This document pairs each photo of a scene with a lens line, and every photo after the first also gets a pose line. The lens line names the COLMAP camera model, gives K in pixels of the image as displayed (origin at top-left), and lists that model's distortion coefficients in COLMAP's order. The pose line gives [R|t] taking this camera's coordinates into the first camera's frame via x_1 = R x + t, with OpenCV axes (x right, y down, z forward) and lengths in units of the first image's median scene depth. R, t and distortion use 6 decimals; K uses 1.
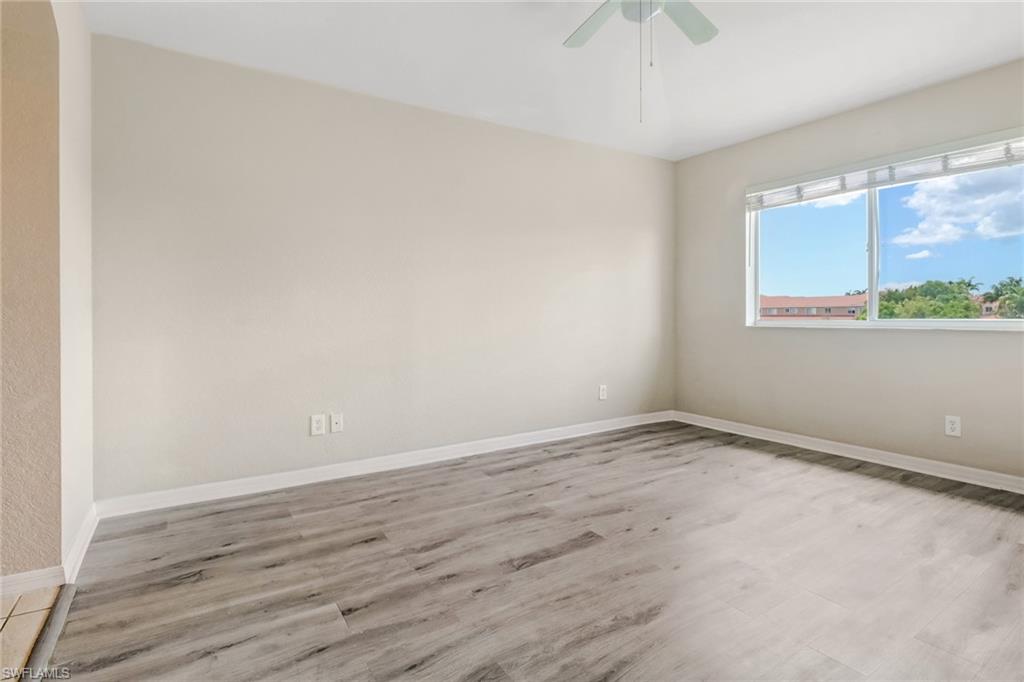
lens RADIAL K [[496.5, 0, 506.9], [0, 496.5, 316.8], [0, 0, 1]] dist [0.000588, -0.011837]
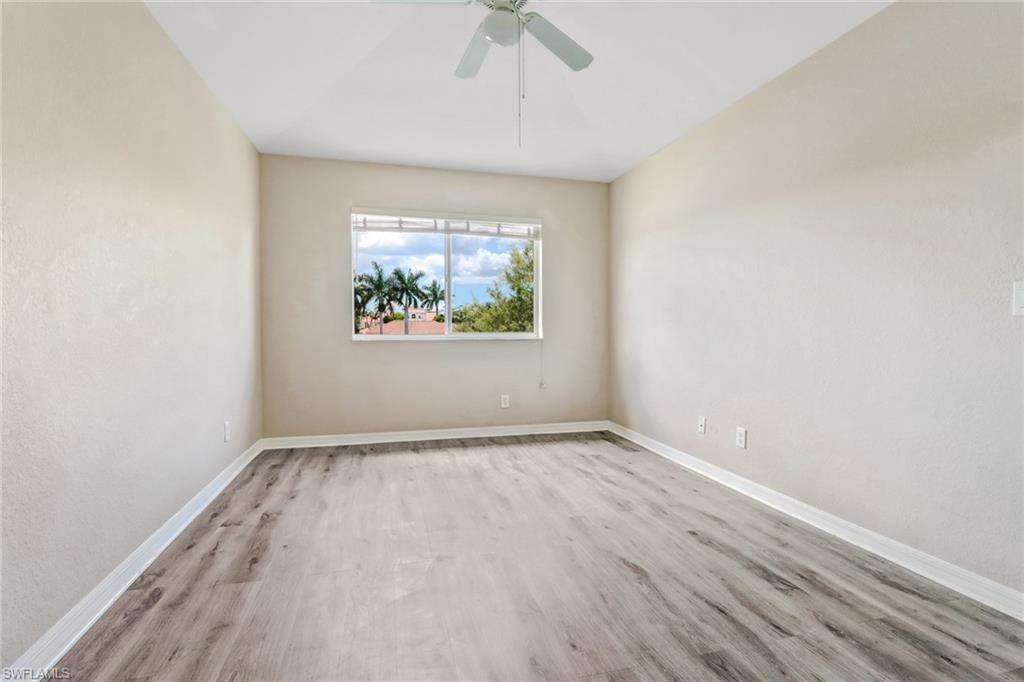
lens RADIAL K [[496.5, 0, 506.9], [0, 496.5, 316.8], [0, 0, 1]] dist [0.000588, -0.011837]
pose [[0.297437, 0.033335, 0.954159, -0.575281], [0.003390, 0.999347, -0.035971, 0.015762], [-0.954735, 0.013934, 0.297130, 0.539685]]
